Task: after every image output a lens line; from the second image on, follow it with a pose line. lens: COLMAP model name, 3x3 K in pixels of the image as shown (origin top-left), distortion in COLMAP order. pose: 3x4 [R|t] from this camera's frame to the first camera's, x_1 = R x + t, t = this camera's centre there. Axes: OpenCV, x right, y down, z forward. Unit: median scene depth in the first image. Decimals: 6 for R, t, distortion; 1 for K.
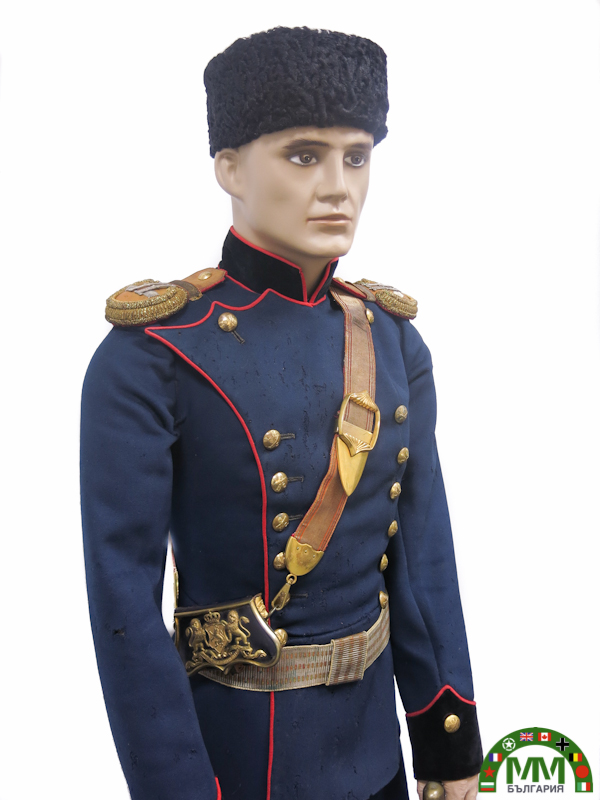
lens RADIAL K [[759.5, 0, 281.9], [0, 759.5, 363.7], [0, 0, 1]] dist [-0.009712, -0.002754]
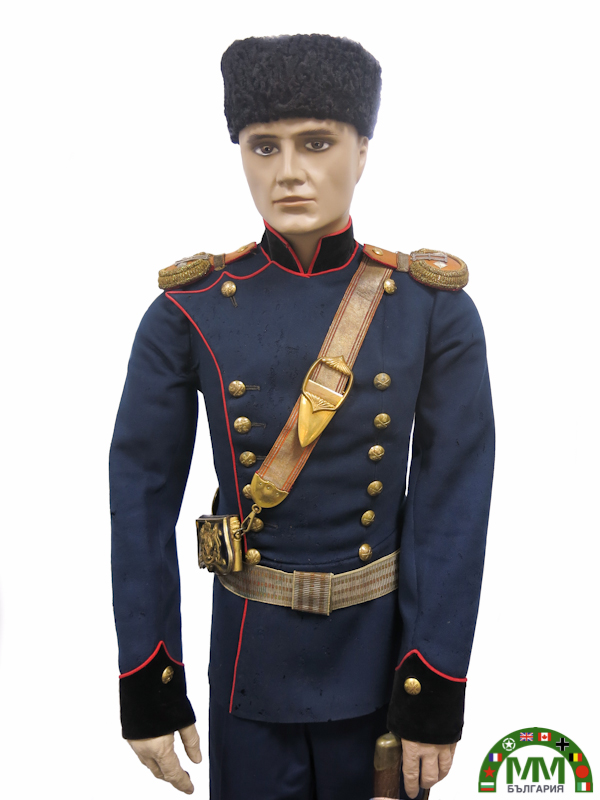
lens RADIAL K [[794.4, 0, 300.2], [0, 794.4, 354.0], [0, 0, 1]] dist [-0.013432, -0.017758]
pose [[0.783178, 0.081133, -0.616482, 0.807809], [-0.051364, 0.996504, 0.065894, -0.041072], [0.619672, -0.019942, 0.784607, 0.077225]]
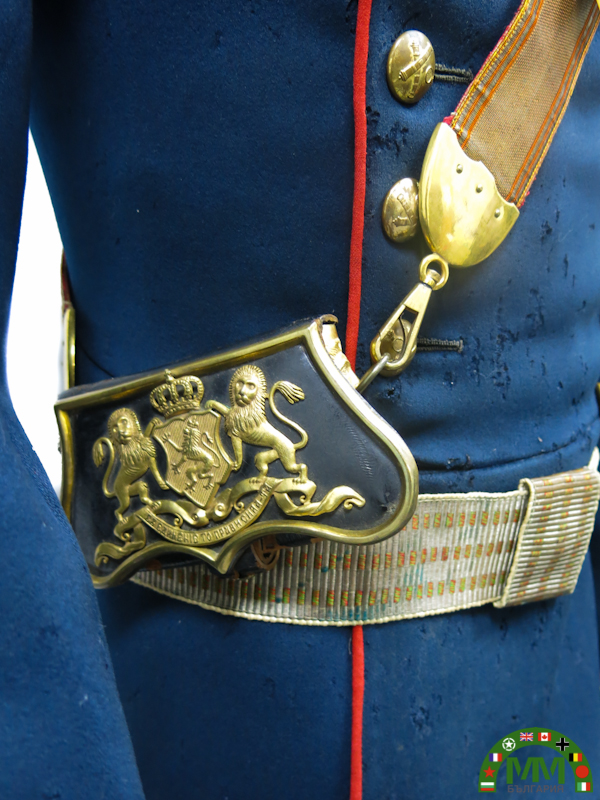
lens RADIAL K [[710.6, 0, 301.4], [0, 710.6, 419.5], [0, 0, 1]] dist [-0.005938, -0.002417]
pose [[0.995345, 0.003784, 0.096297, -0.069542], [-0.013037, 0.995331, 0.095638, 0.316505], [-0.095486, -0.096448, 0.990747, 0.710128]]
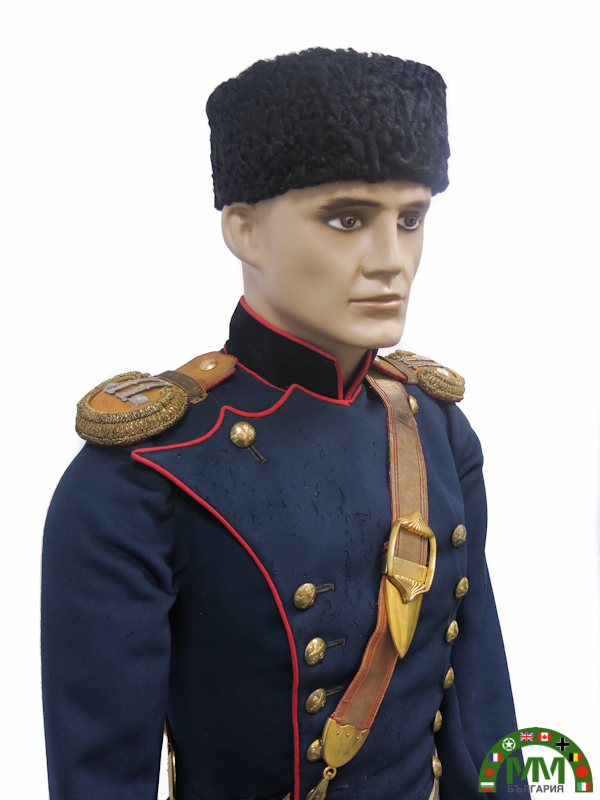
lens RADIAL K [[752.7, 0, 320.7], [0, 752.7, 352.5], [0, 0, 1]] dist [-0.014719, -0.000839]
pose [[0.995778, -0.005442, 0.091631, -0.062514], [0.006315, 0.999937, -0.009243, -0.128961], [-0.091575, 0.009783, 0.995750, 0.251717]]
